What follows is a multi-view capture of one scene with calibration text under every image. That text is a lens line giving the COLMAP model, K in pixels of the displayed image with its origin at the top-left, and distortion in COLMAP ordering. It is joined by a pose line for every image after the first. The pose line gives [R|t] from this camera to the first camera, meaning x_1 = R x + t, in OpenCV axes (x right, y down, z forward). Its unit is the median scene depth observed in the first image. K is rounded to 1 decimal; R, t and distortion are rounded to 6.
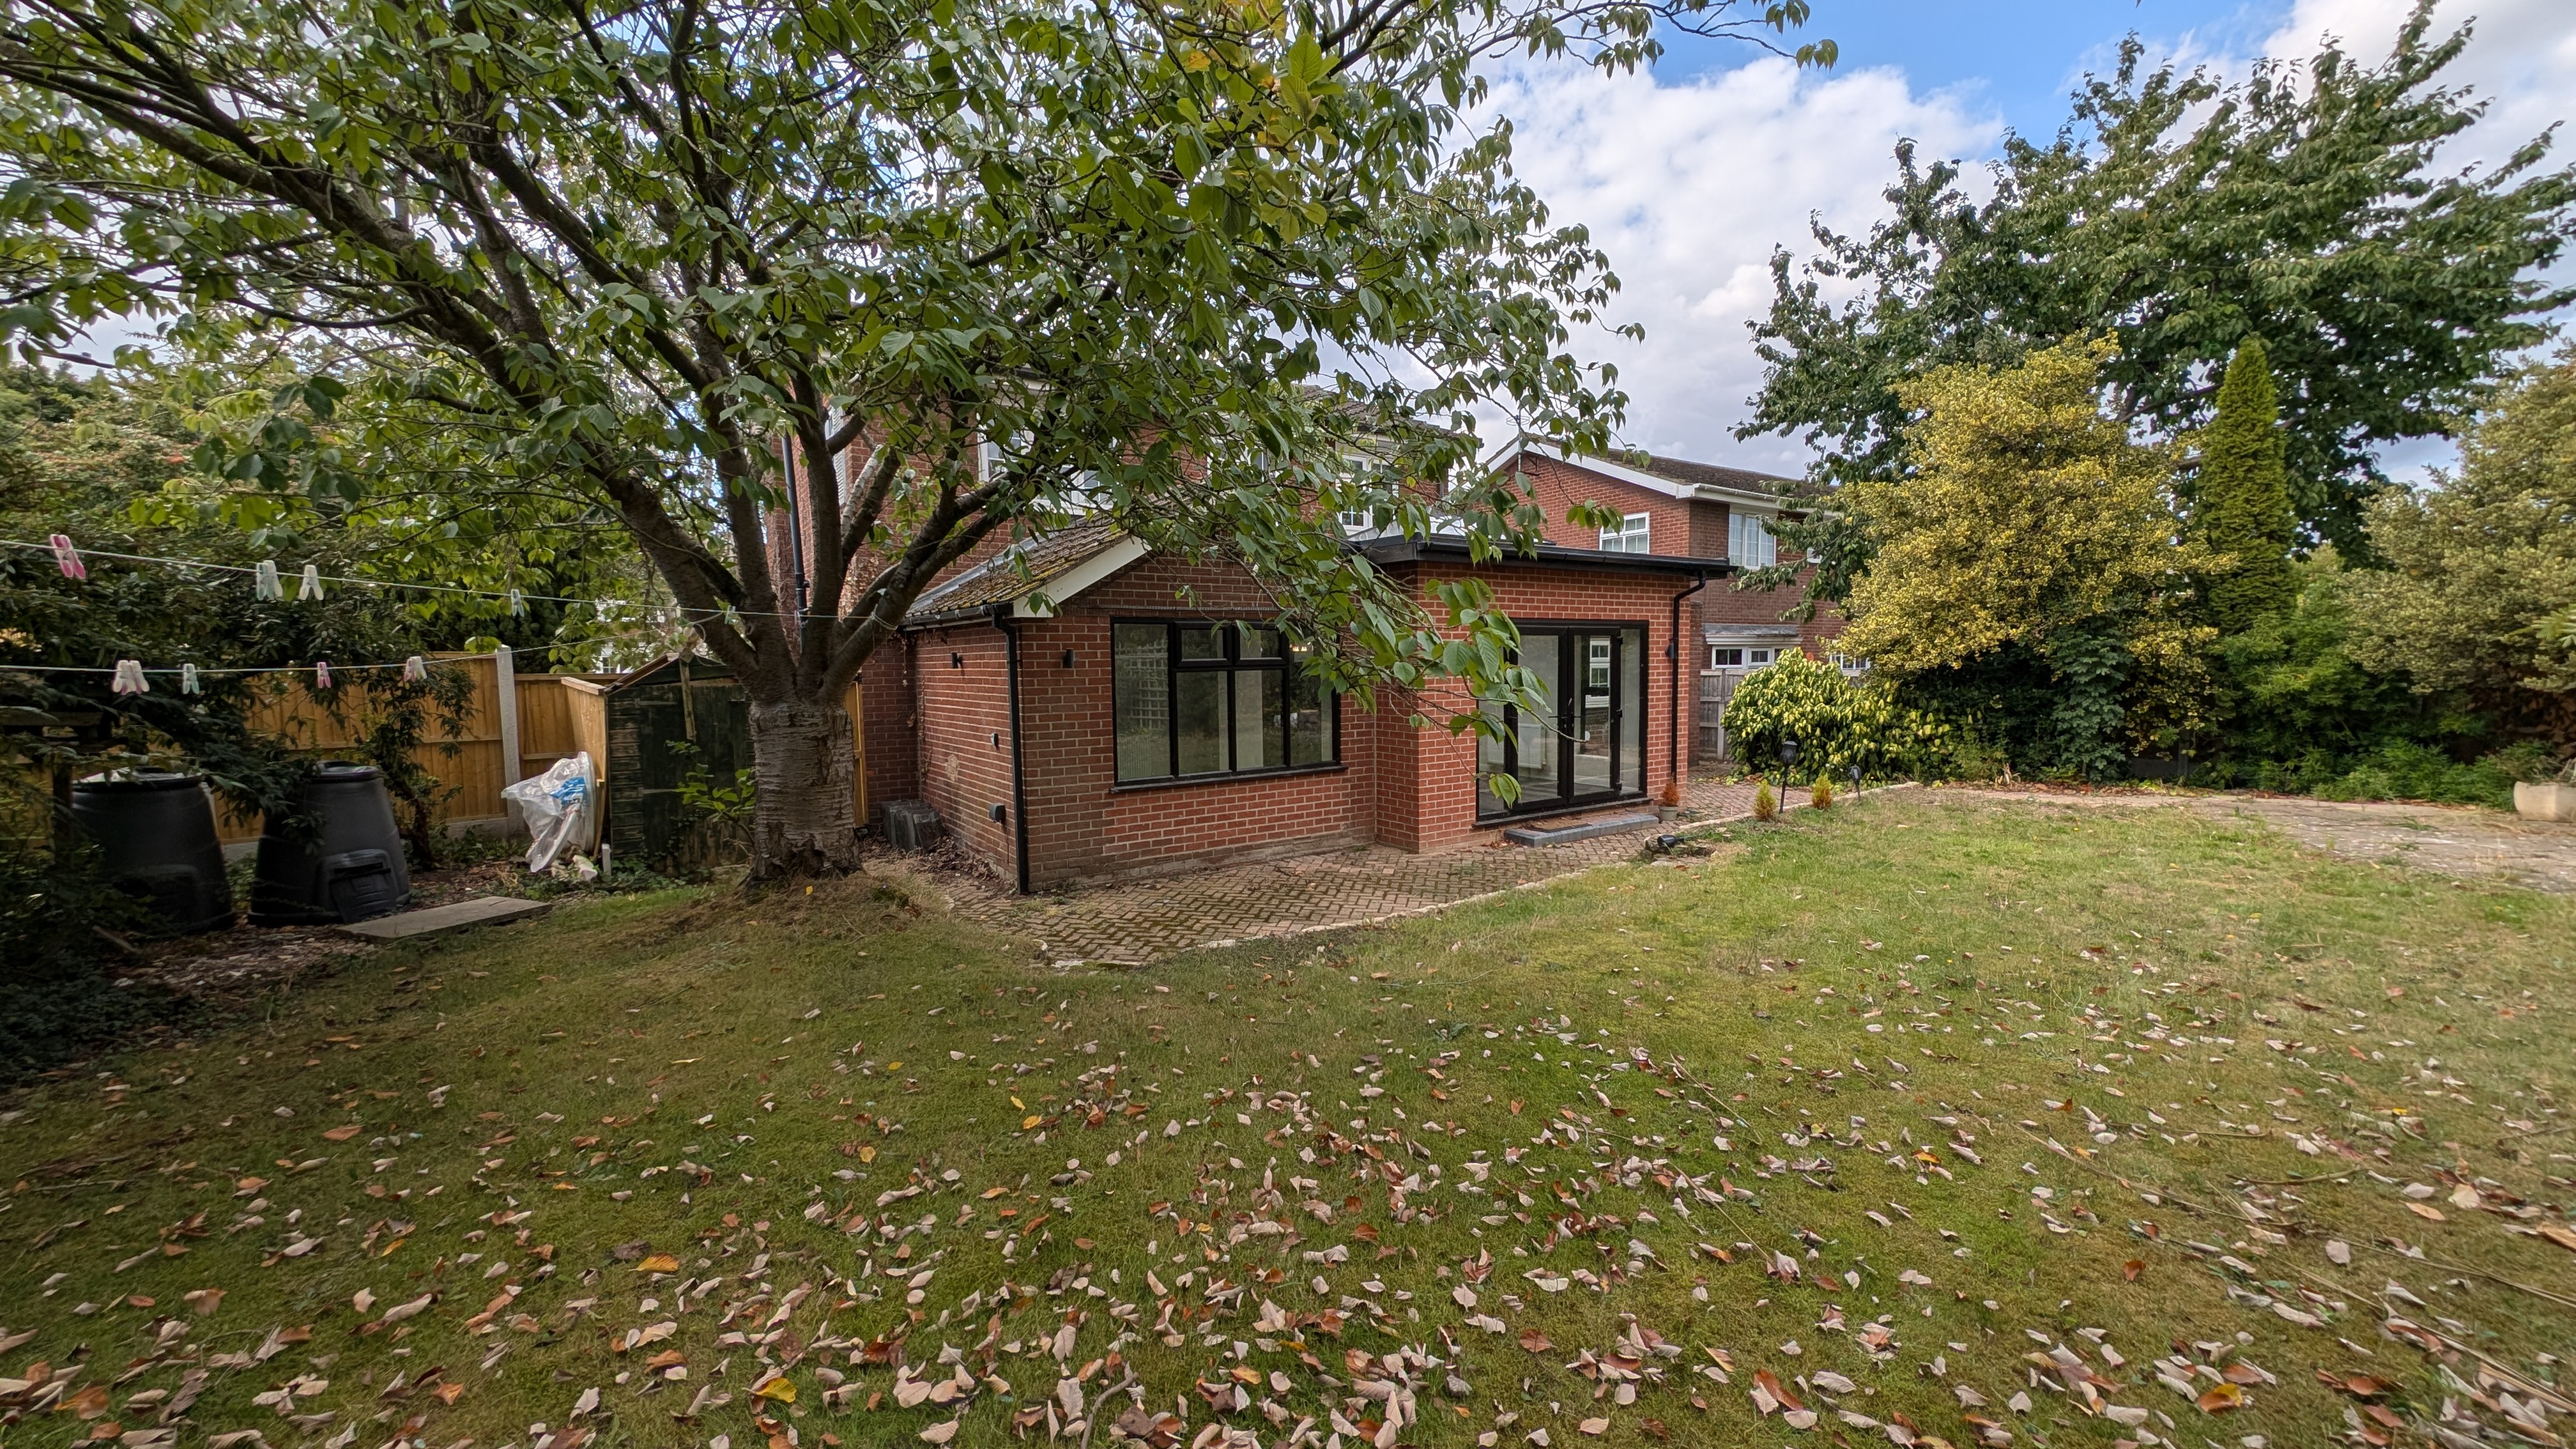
lens RADIAL K [[976.7, 0, 1280.2], [0, 976.7, 744.1], [0, 0, 1]] dist [0.000676, 0.000217]
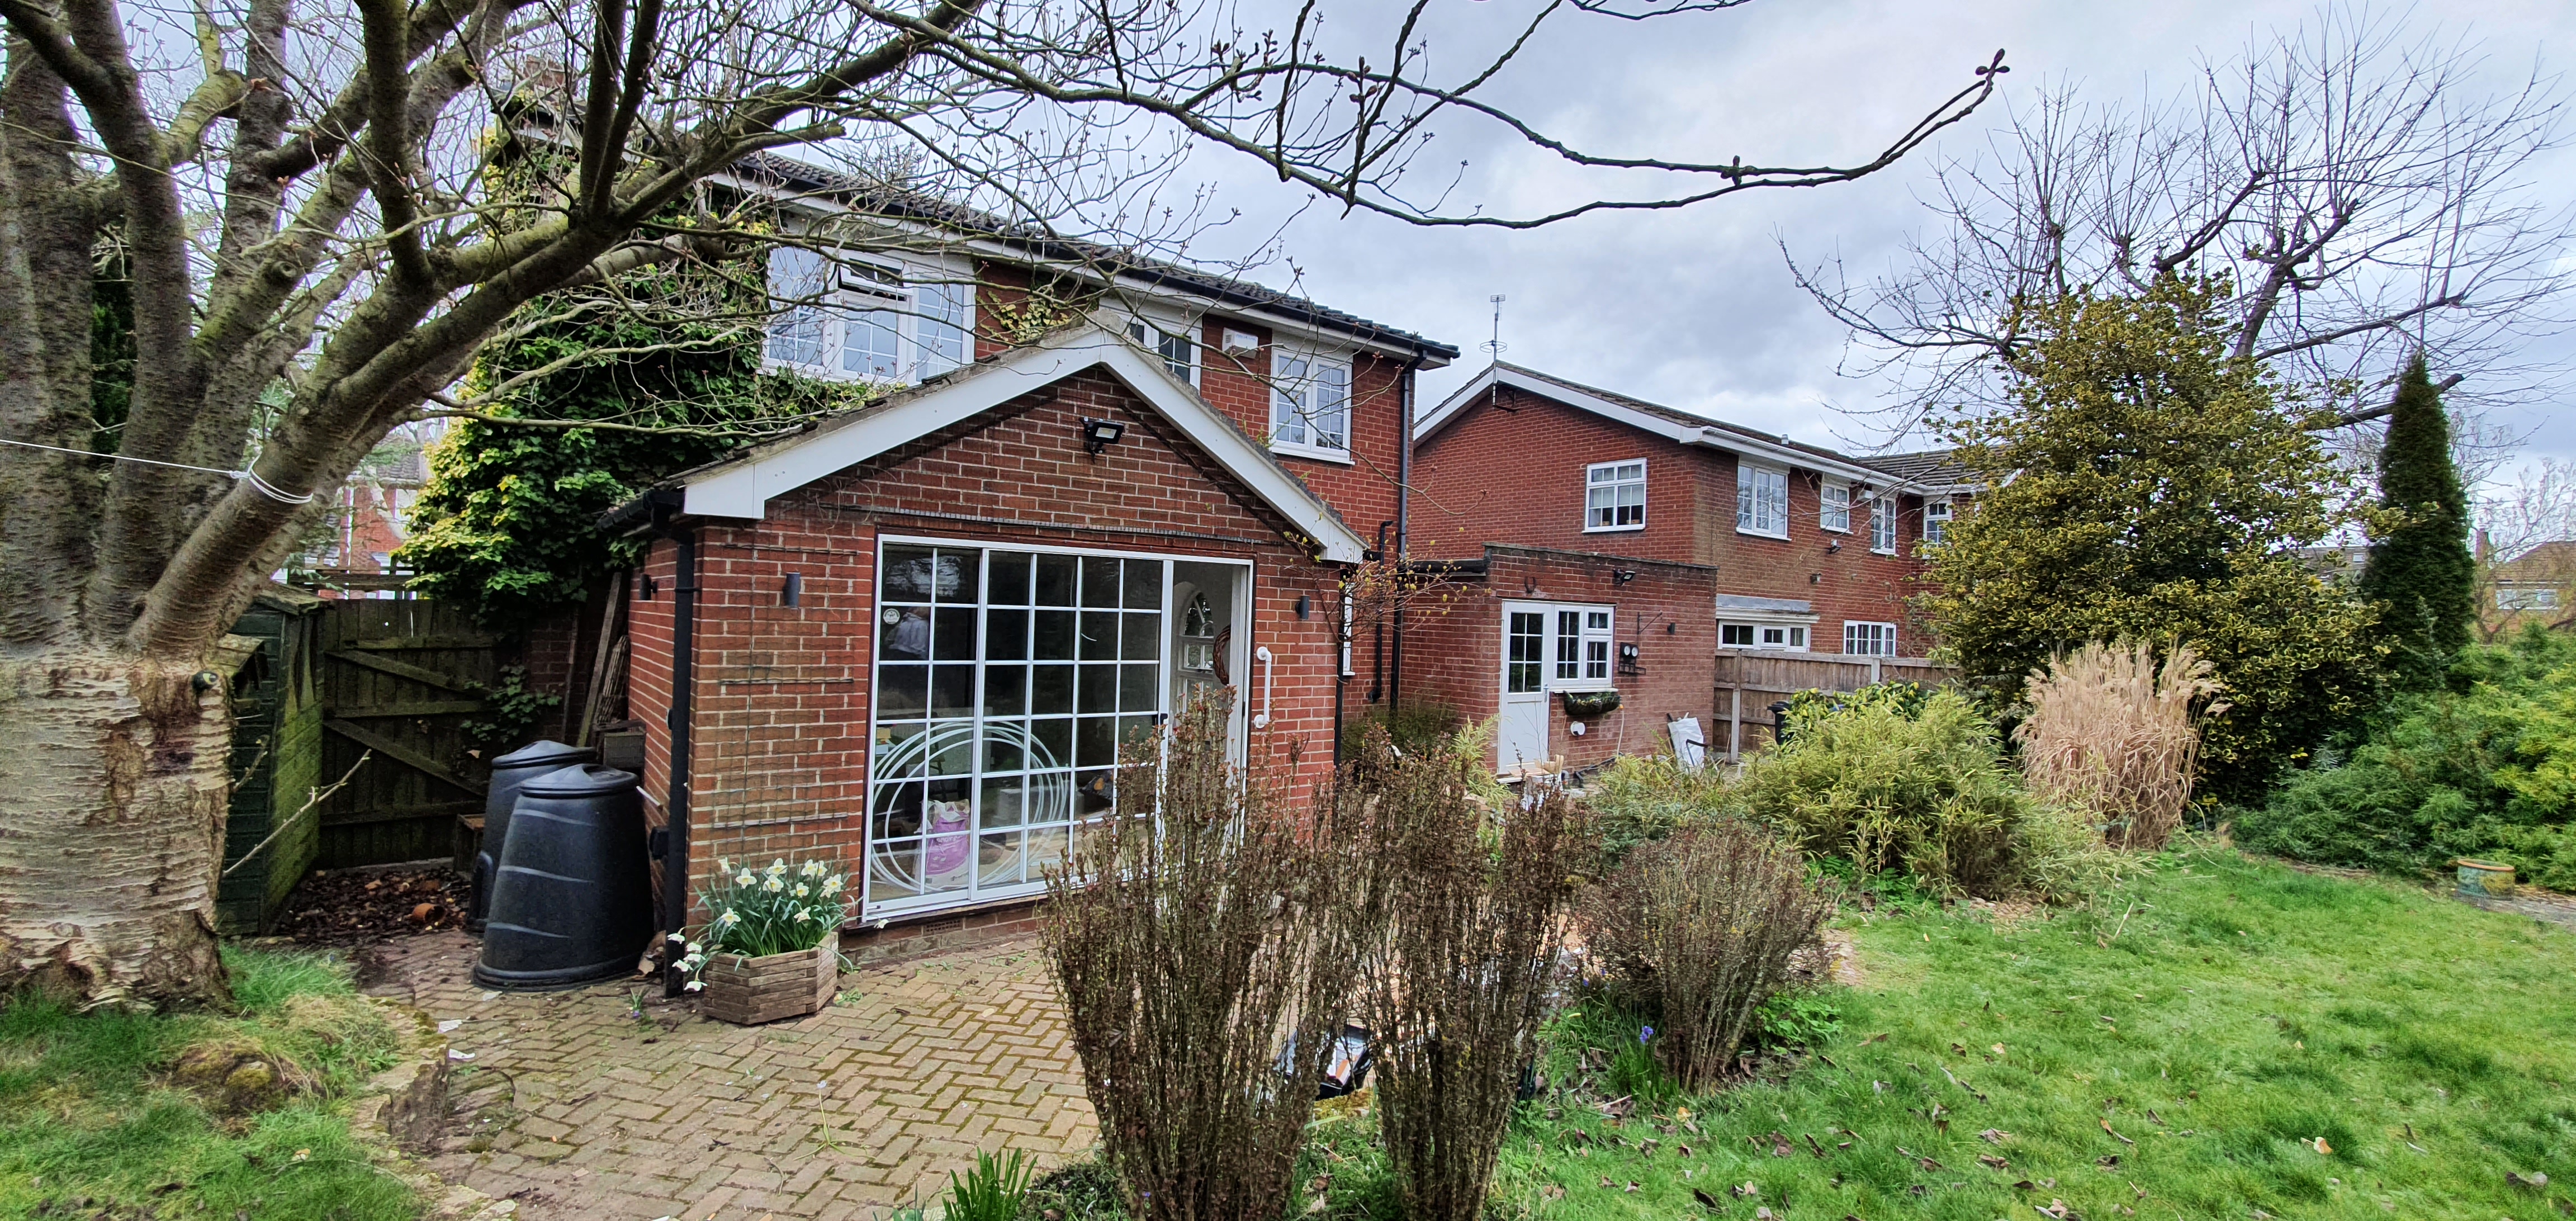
lens RADIAL K [[1029.1, 0, 1285.7], [0, 1029.1, 591.0], [0, 0, 1]] dist [-0.002401, -0.000519]
pose [[0.996797, 0.052321, 0.060489, 0.035313], [-0.045499, 0.992987, -0.109122, -0.022485], [-0.065774, 0.106020, 0.992186, 0.258312]]
